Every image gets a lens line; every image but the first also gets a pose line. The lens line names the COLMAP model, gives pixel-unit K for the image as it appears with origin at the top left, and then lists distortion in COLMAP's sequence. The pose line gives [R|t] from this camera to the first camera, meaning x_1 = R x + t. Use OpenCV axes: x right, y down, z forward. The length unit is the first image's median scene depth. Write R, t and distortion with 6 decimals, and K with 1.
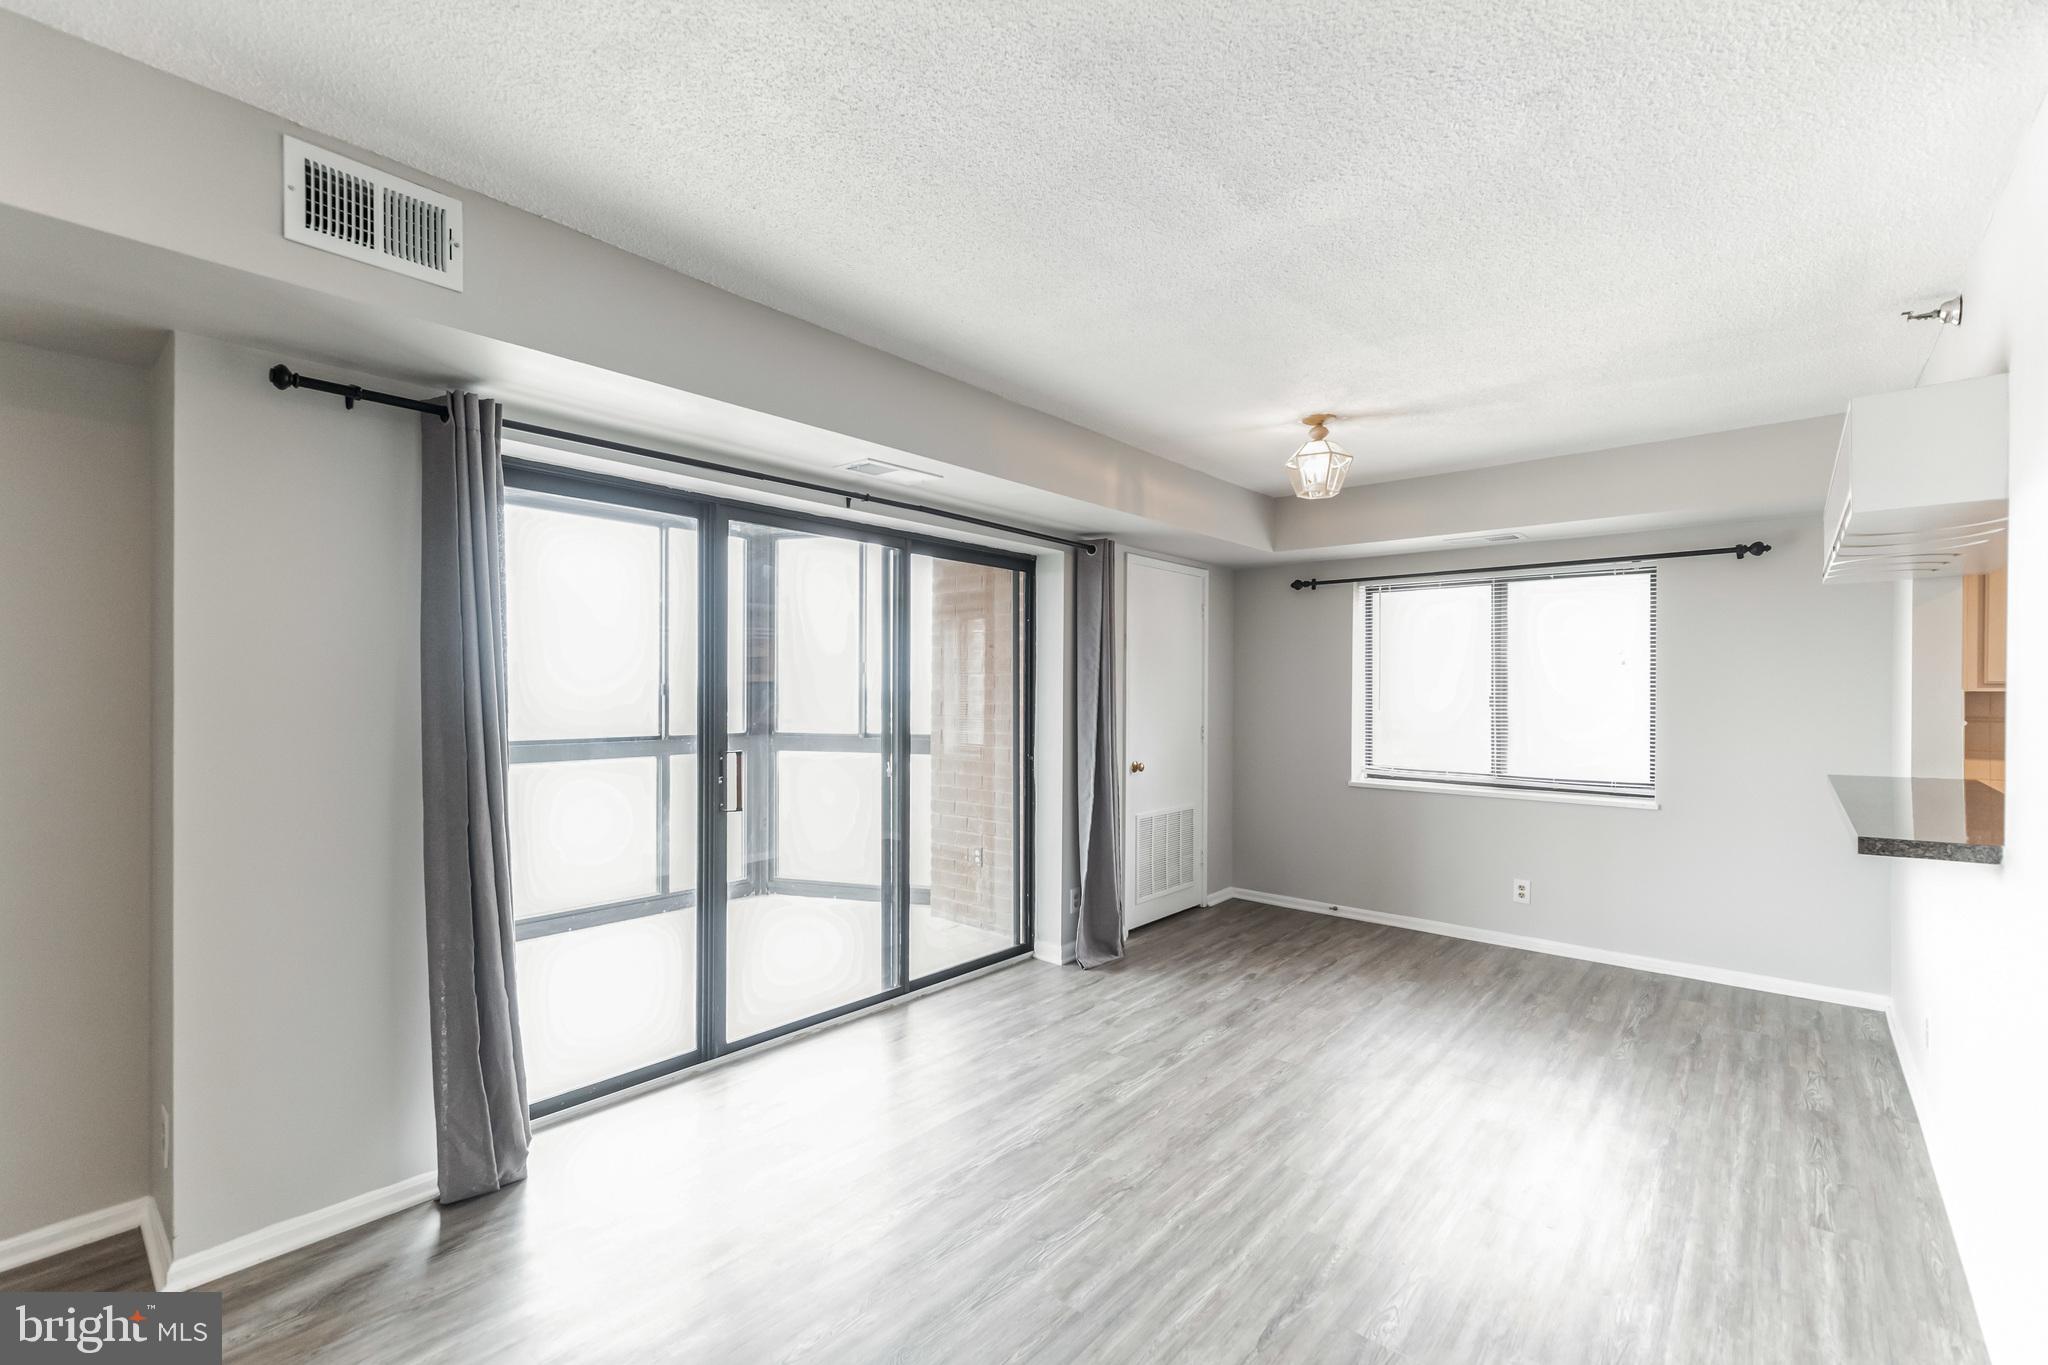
lens RADIAL K [[879.0, 0, 1030.4], [0, 879.0, 693.0], [0, 0, 1]] dist [0.011946, -0.000337]
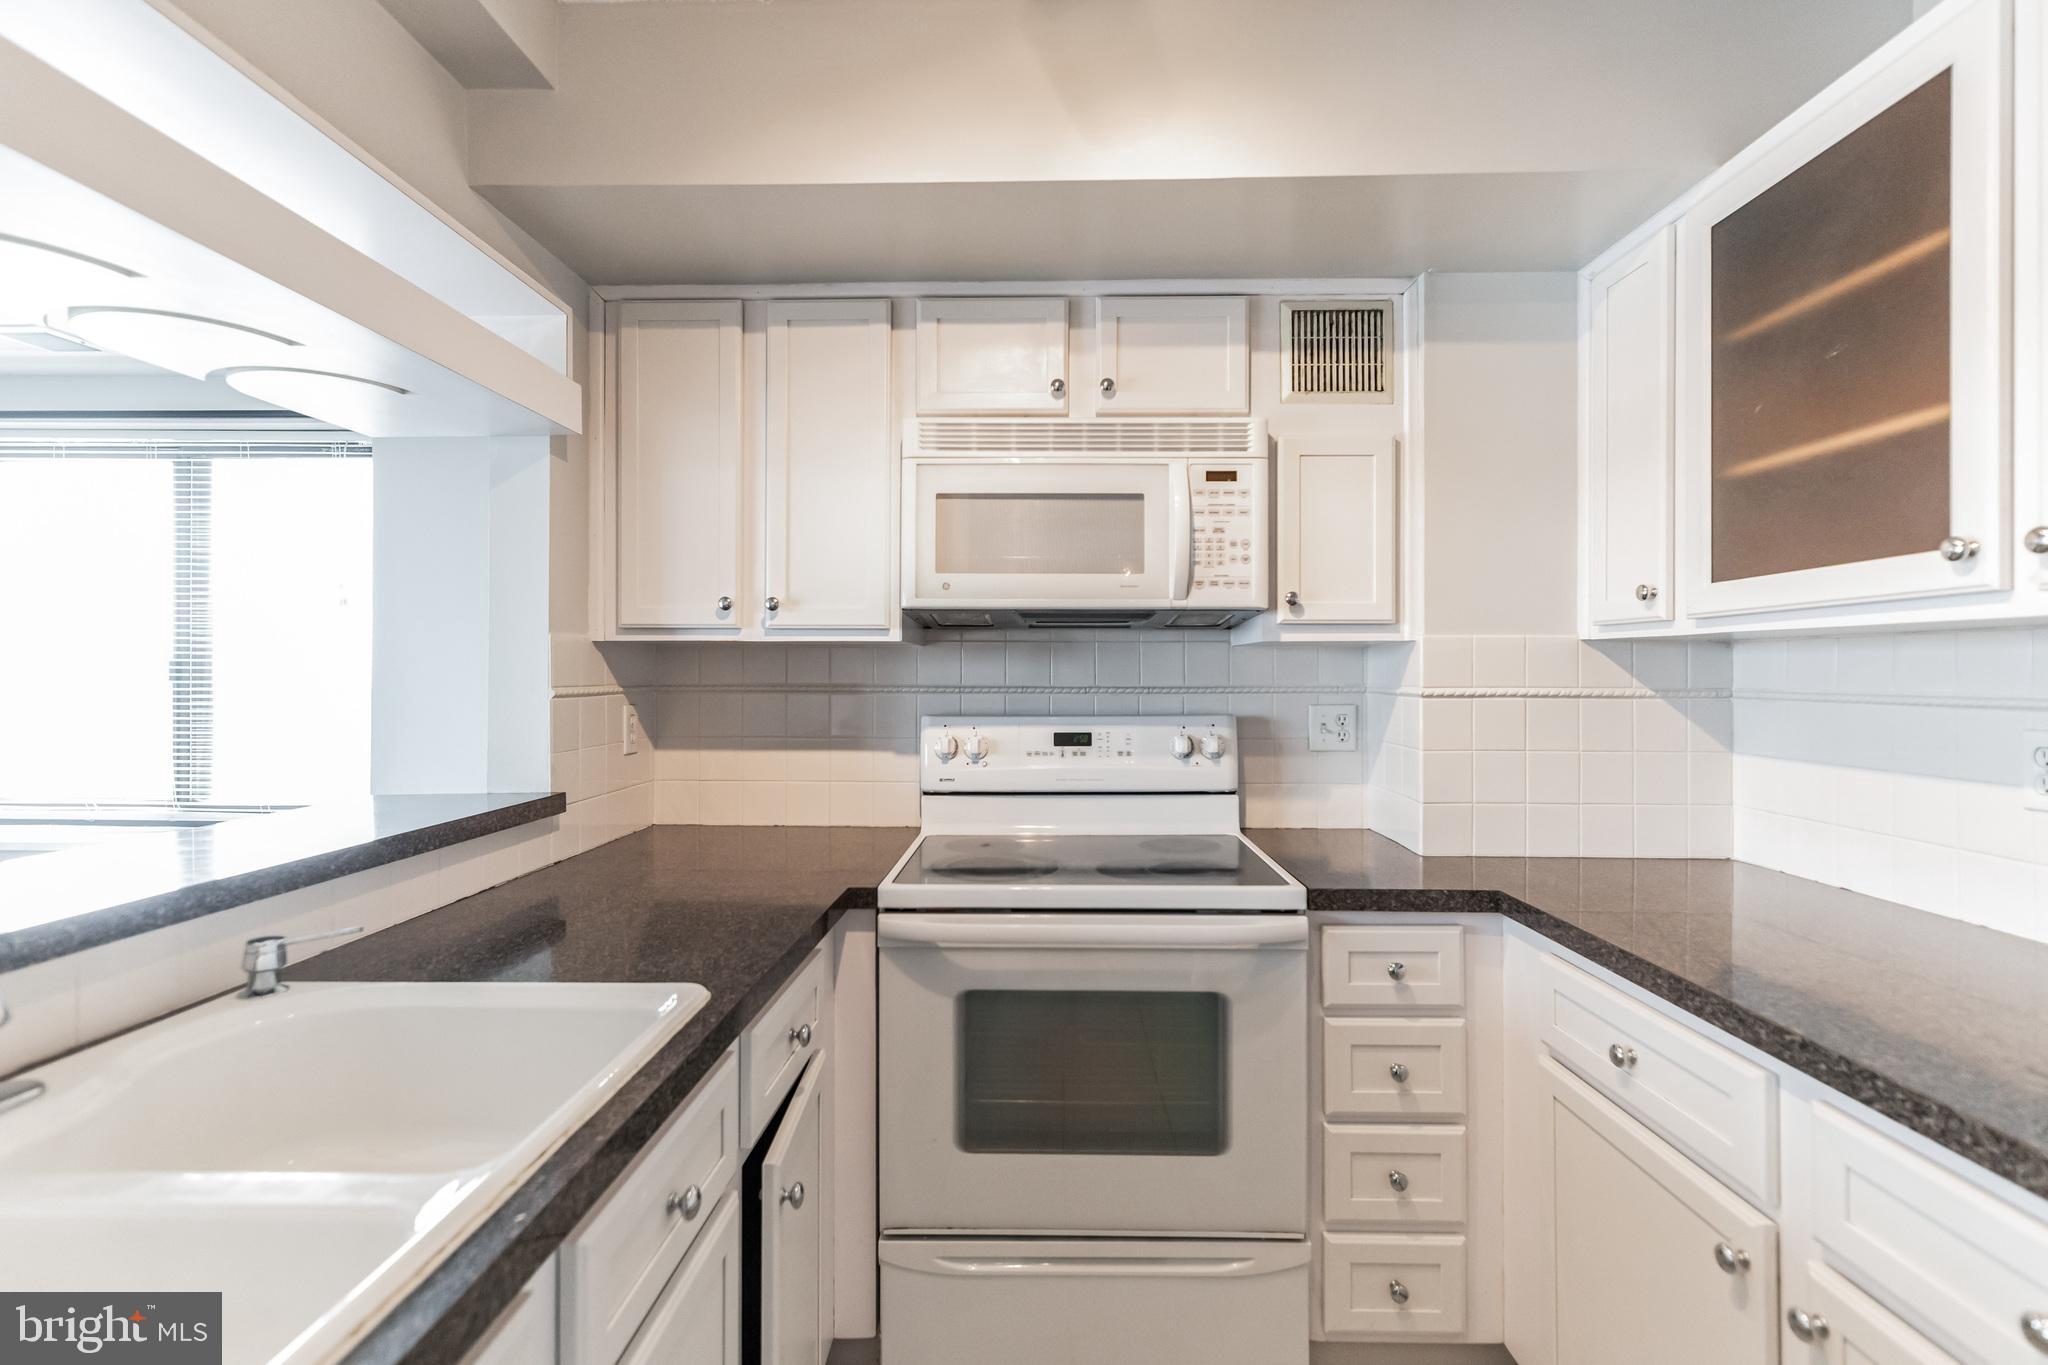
lens RADIAL K [[904.8, 0, 1027.2], [0, 904.8, 676.2], [0, 0, 1]] dist [0.010644, 0.000073]
pose [[0.778006, 0.001582, 0.628255, 0.729230], [0.002263, 0.999983, -0.005321, 0.021024], [-0.628253, 0.005561, 0.777989, 0.279752]]
